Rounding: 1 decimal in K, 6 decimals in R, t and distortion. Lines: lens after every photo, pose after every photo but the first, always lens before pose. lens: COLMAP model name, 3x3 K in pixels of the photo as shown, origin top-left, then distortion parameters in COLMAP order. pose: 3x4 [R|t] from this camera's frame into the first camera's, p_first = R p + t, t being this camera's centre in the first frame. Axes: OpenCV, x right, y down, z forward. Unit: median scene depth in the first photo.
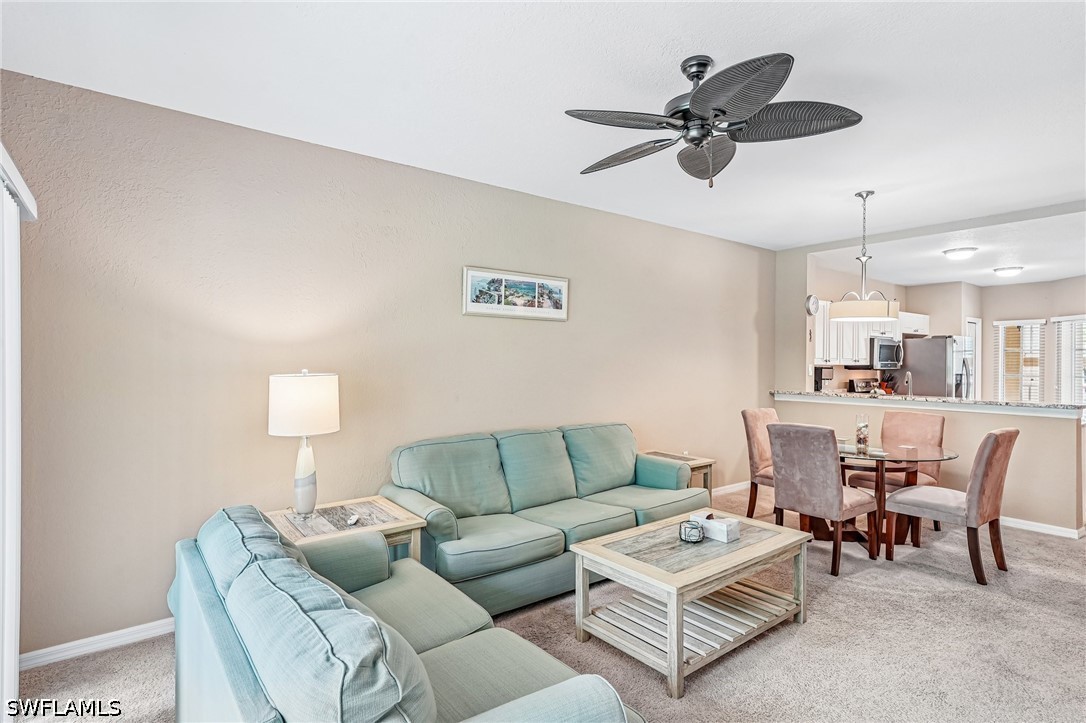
lens RADIAL K [[551.3, 0, 548.9], [0, 551.3, 361.5], [0, 0, 1]] dist [0.001893, 0.000121]
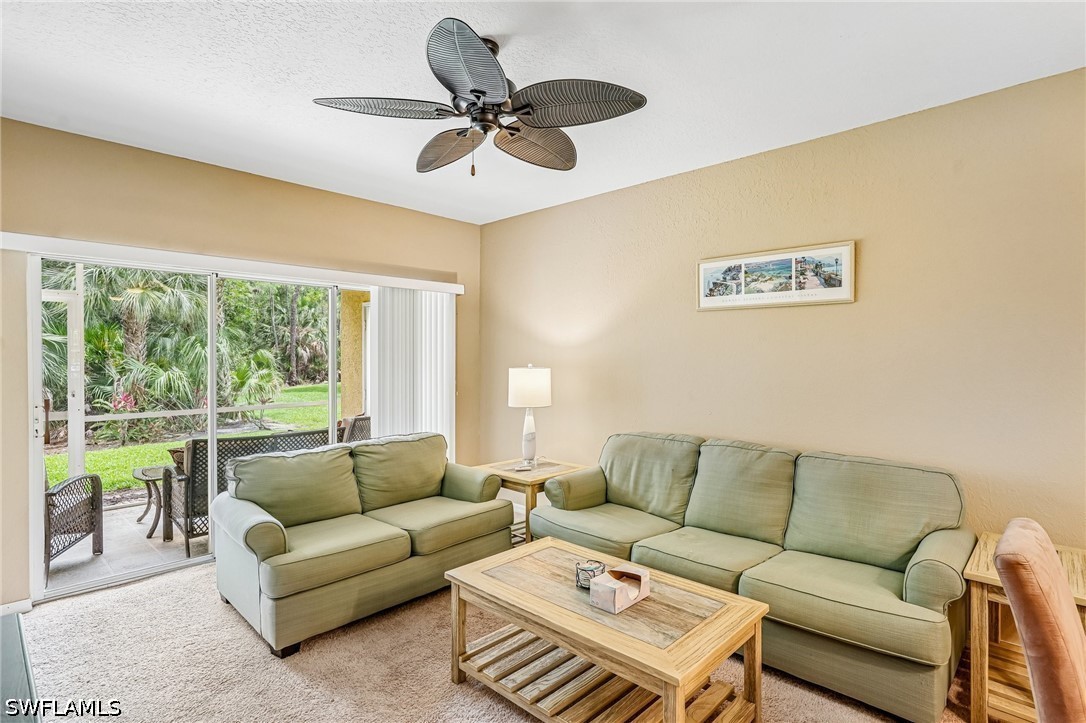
lens RADIAL K [[551.3, 0, 546.4], [0, 551.3, 363.7], [0, 0, 1]] dist [0.001893, 0.000121]
pose [[0.133632, 0.011273, -0.990967, 0.726739], [-0.007512, 0.999918, 0.010361, -0.001445], [0.991002, 0.006059, 0.133706, 0.583667]]
